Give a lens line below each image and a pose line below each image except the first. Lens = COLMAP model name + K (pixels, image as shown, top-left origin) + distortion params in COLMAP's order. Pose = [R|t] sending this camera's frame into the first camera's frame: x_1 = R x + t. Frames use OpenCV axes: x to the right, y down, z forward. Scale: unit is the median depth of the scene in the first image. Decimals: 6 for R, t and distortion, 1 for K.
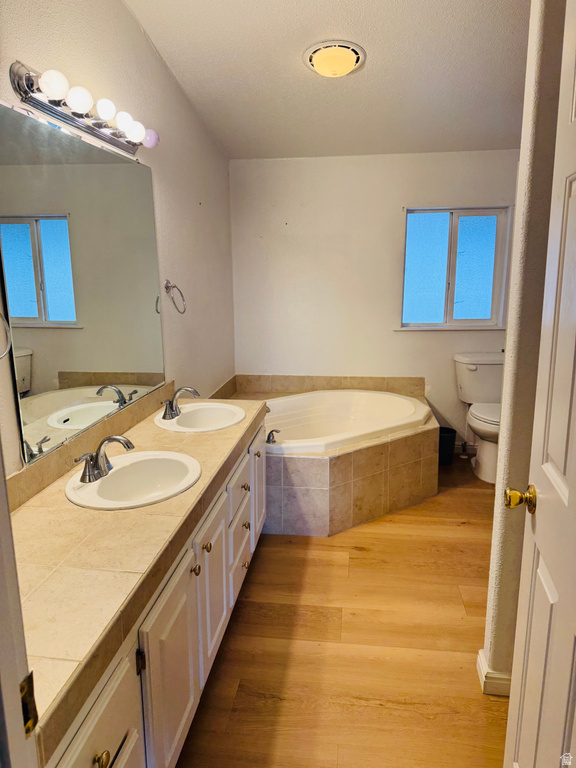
lens RADIAL K [[536.4, 0, 286.3], [0, 536.4, 383.2], [0, 0, 1]] dist [0.048818, -0.060174]
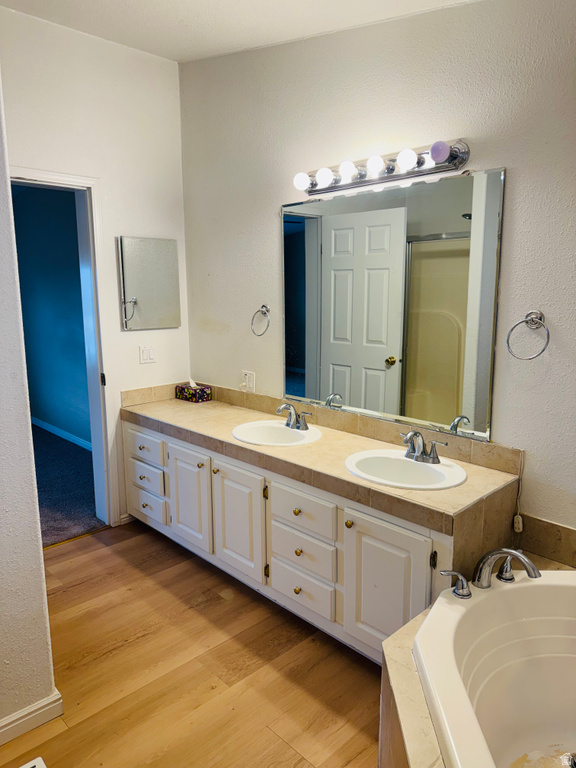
lens RADIAL K [[536.4, 0, 285.8], [0, 536.4, 381.9], [0, 0, 1]] dist [0.048818, -0.060174]
pose [[-0.615297, 0.150487, -0.773798, 0.531578], [-0.161412, 0.936759, 0.310529, -0.269328], [0.771593, 0.315968, -0.552095, 1.147060]]
